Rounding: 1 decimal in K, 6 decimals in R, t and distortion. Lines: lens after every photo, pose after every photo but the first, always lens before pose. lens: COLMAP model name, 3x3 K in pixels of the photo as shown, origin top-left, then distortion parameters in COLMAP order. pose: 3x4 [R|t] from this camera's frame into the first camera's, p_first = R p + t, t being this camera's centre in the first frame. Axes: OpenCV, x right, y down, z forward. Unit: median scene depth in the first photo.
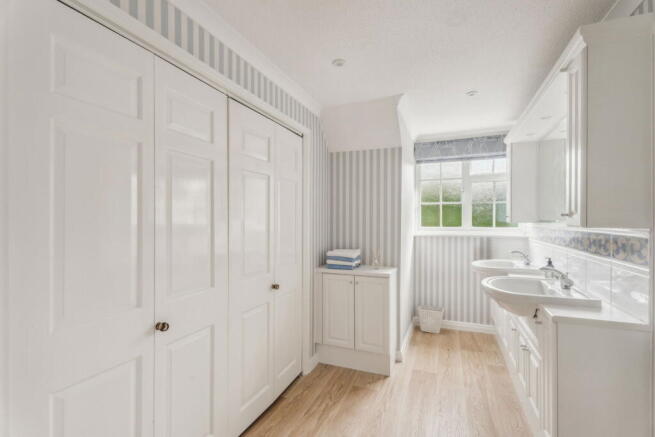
lens RADIAL K [[298.2, 0, 327.7], [0, 298.2, 219.2], [0, 0, 1]] dist [0.000803, -0.000026]
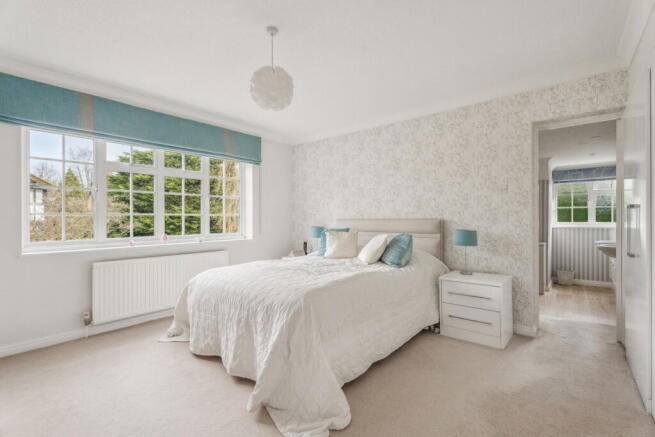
lens RADIAL K [[298.2, 0, 327.1], [0, 298.2, 220.7], [0, 0, 1]] dist [0.000803, -0.000026]
pose [[0.951628, -0.005779, -0.307198, -0.399863], [0.008511, 0.999935, 0.007554, -0.005807], [0.307135, -0.009804, 0.951616, -0.976057]]
